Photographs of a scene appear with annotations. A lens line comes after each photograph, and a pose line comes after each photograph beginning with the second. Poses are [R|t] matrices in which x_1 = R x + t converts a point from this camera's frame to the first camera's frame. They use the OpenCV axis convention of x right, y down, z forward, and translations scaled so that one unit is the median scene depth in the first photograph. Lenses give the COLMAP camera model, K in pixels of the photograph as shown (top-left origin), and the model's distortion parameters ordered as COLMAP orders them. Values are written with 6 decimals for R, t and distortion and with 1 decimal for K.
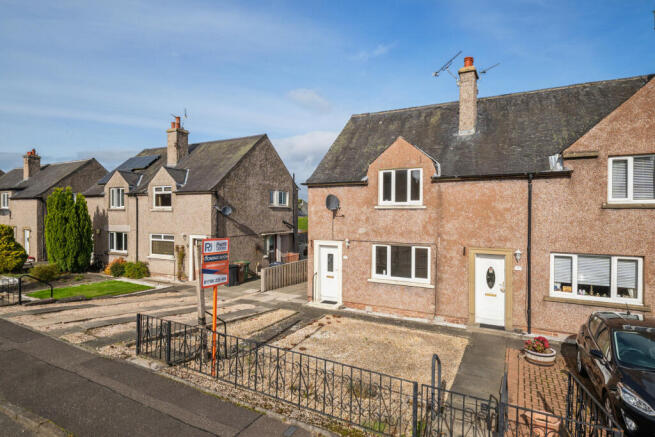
lens RADIAL K [[346.4, 0, 323.3], [0, 346.4, 214.6], [0, 0, 1]] dist [0.012227, -0.000353]
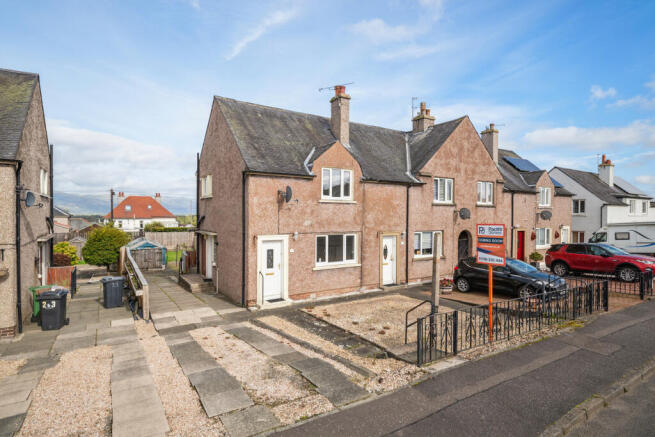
lens RADIAL K [[346.4, 0, 324.0], [0, 346.4, 218.6], [0, 0, 1]] dist [0.012227, -0.000353]
pose [[0.486326, -0.012234, 0.873692, -0.842967], [0.001364, 0.999911, 0.013243, 0.021173], [-0.873776, -0.005249, 0.486299, 0.489843]]
